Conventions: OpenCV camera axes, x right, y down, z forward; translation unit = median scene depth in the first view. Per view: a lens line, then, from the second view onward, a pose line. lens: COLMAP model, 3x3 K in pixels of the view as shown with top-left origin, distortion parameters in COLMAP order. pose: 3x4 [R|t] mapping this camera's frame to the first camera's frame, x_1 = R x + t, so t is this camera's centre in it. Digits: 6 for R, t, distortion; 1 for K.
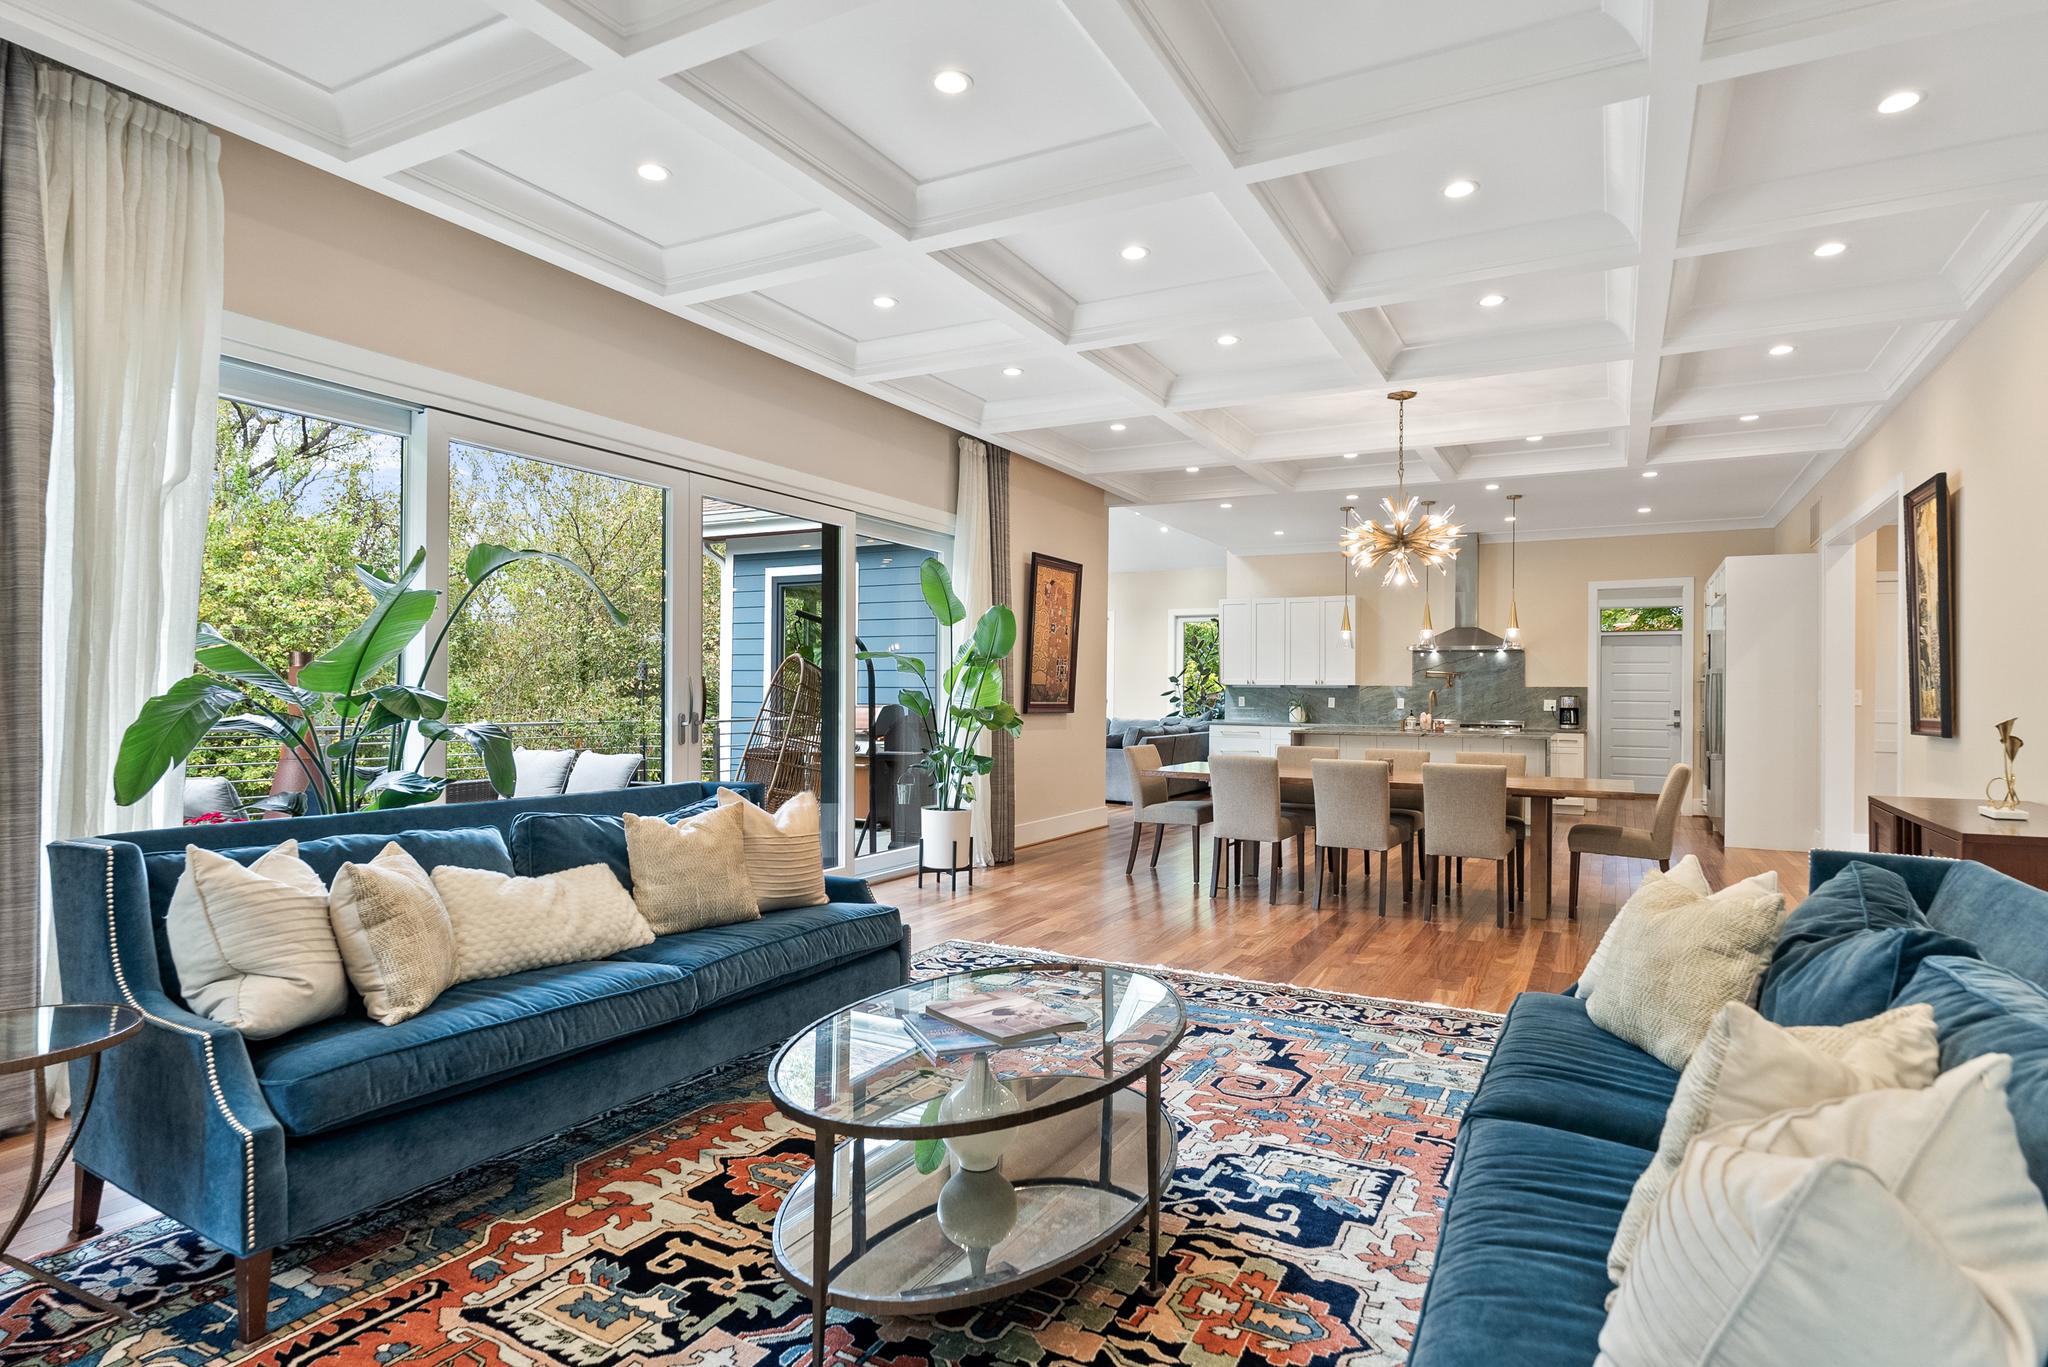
lens RADIAL K [[1078.1, 0, 1031.7], [0, 1078.1, 690.1], [0, 0, 1]] dist [-0.007981, -0.000243]
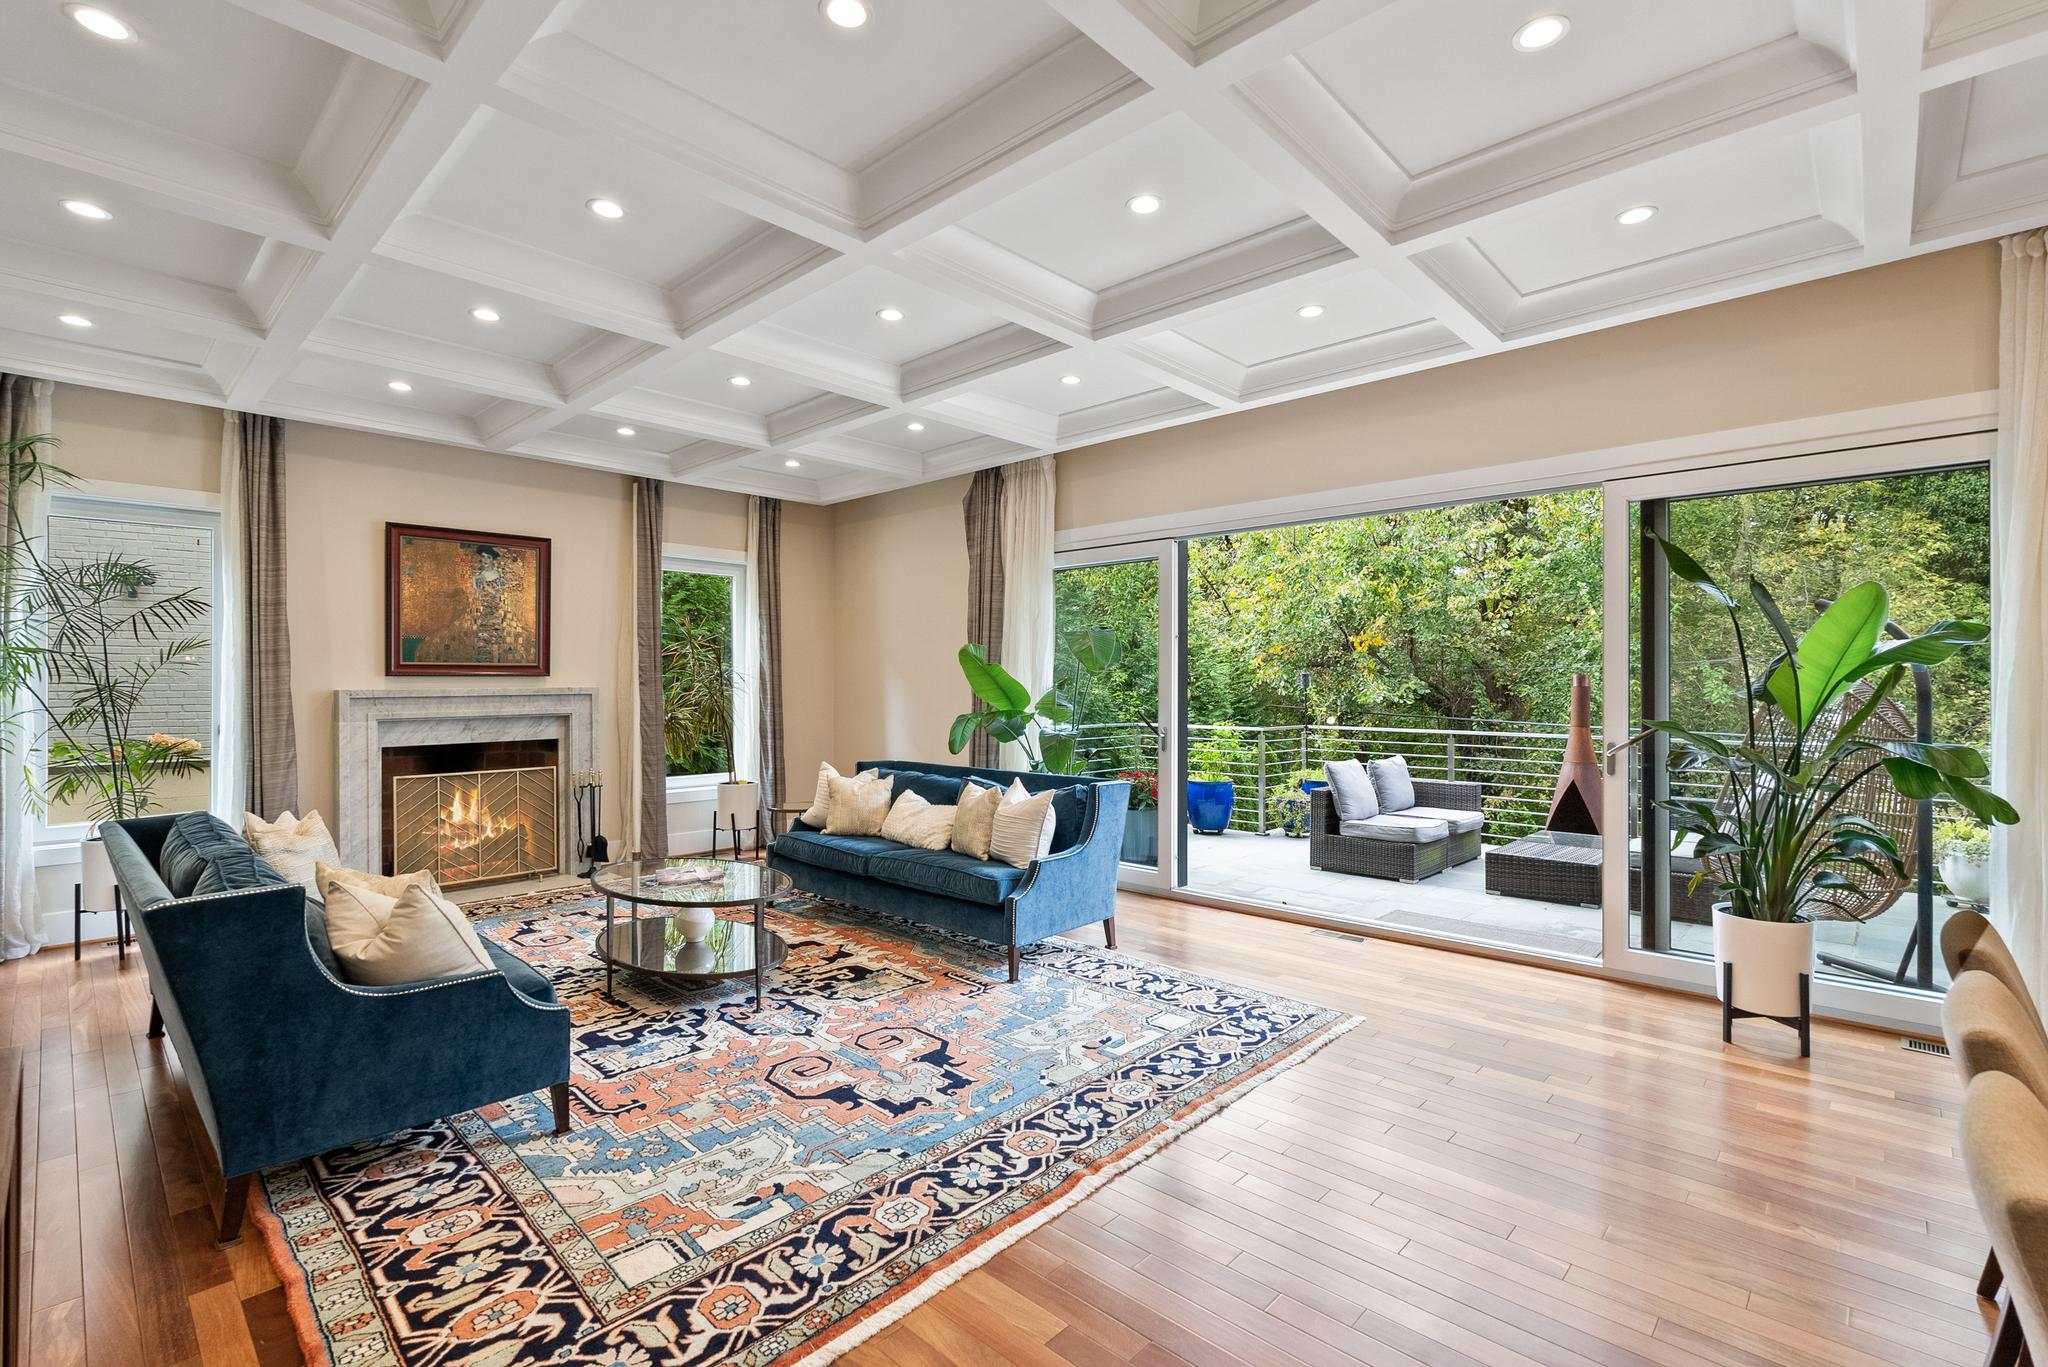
lens RADIAL K [[930.7, 0, 1027.4], [0, 930.7, 686.5], [0, 0, 1]] dist [0.000571, -0.003909]
pose [[-0.256932, -0.006208, -0.966409, 0.907965], [0.001996, 0.999974, -0.006954, -0.028583], [0.966427, -0.003715, -0.256913, 1.222433]]
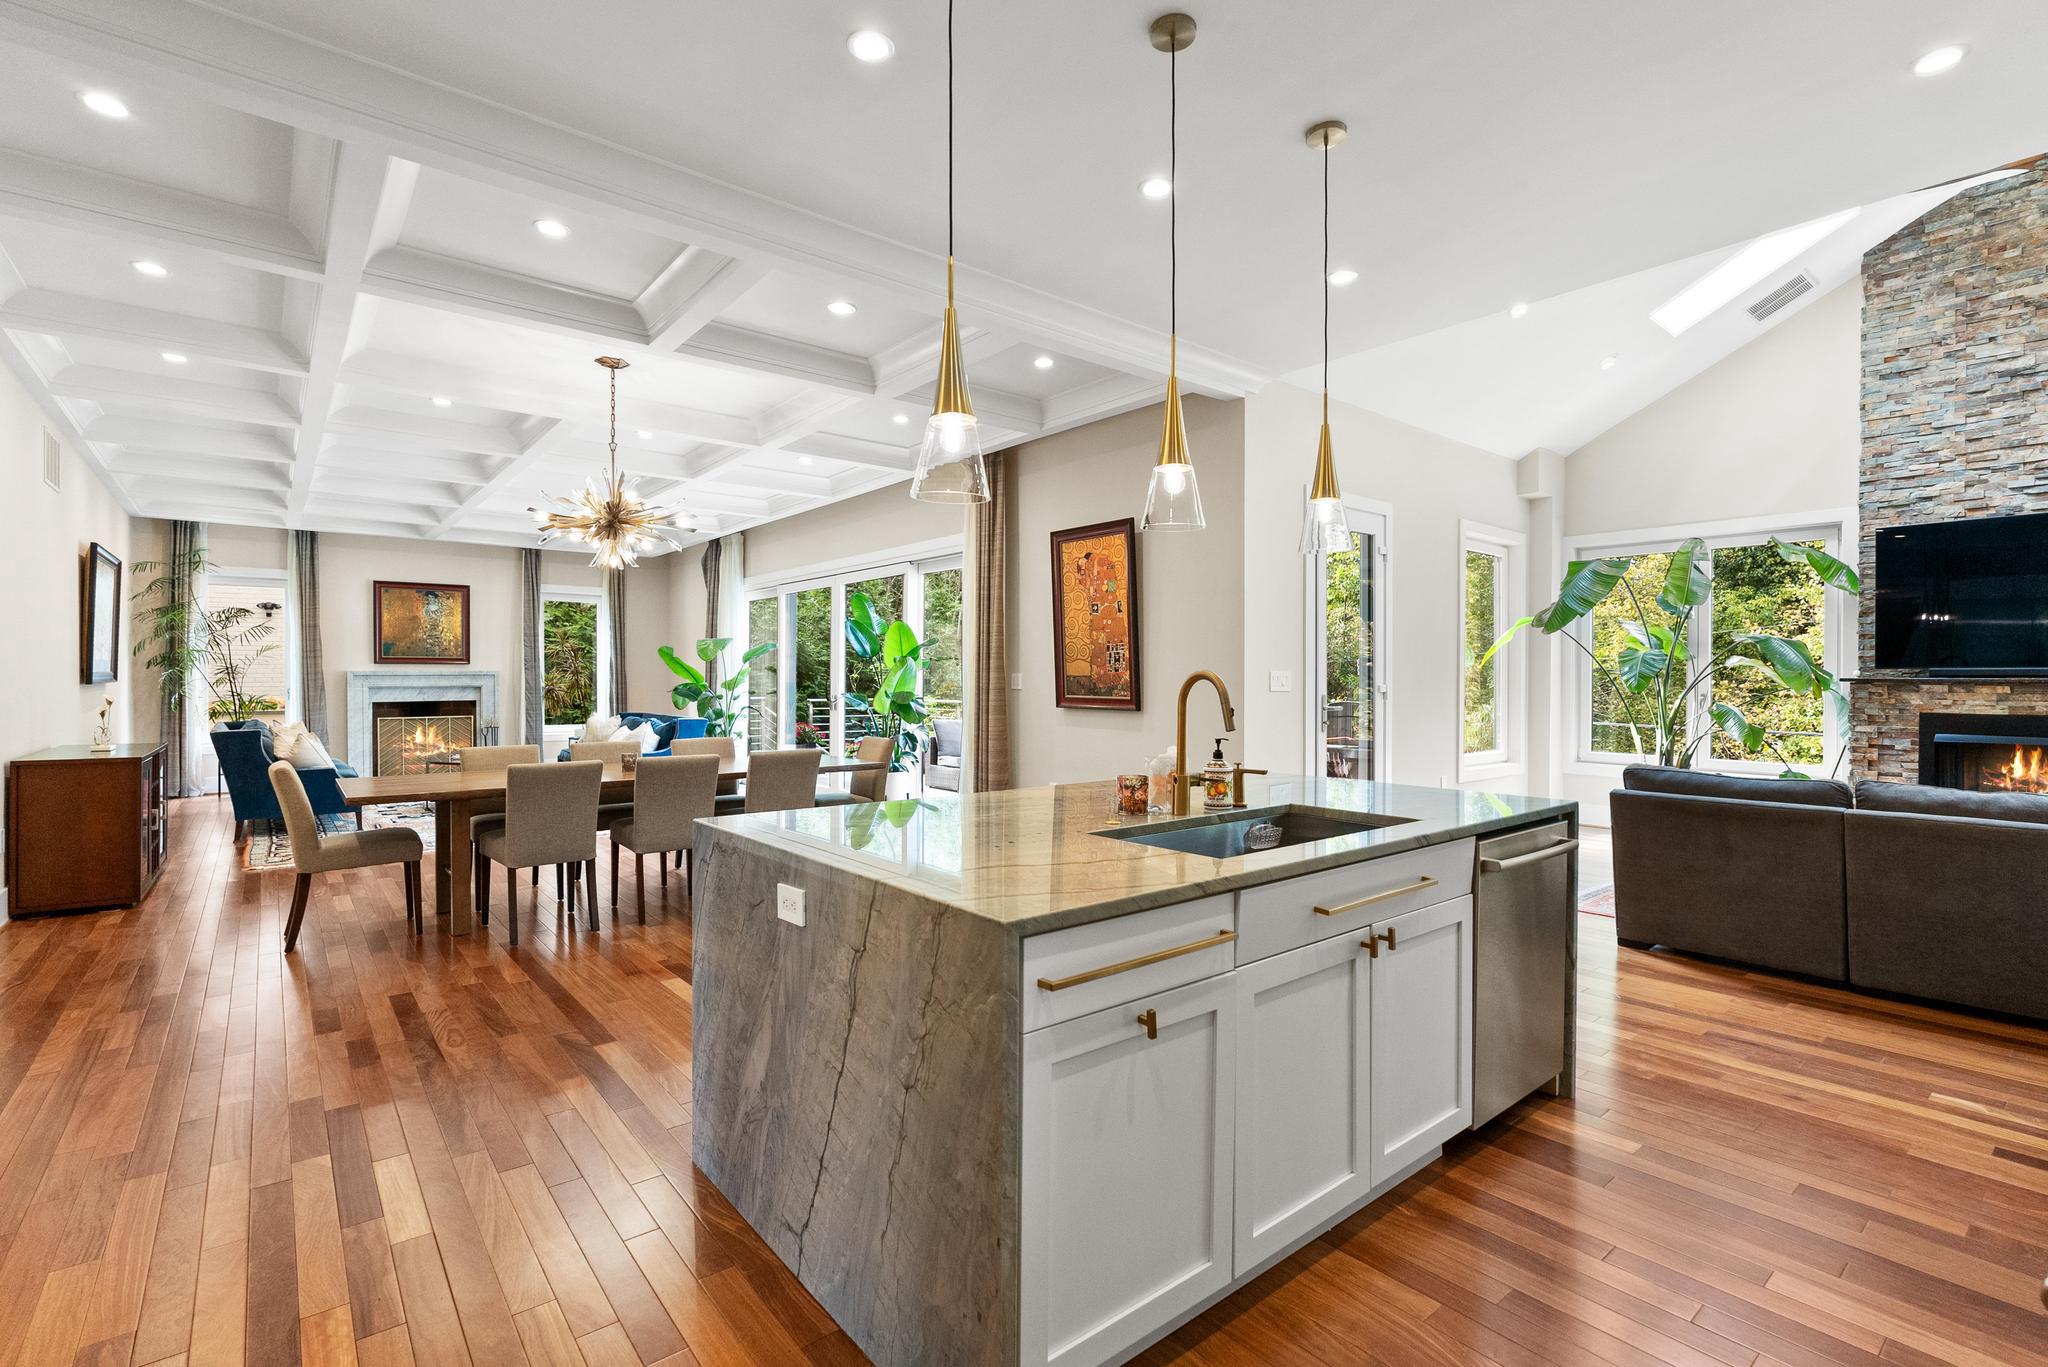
lens RADIAL K [[930.7, 0, 1019.6], [0, 930.7, 688.0], [0, 0, 1]] dist [0.000571, -0.003909]
pose [[-0.377094, -0.000132, -0.926175, 1.576297], [-0.002036, 0.999998, 0.000687, 0.009695], [0.926173, 0.002145, -0.377094, 2.682741]]
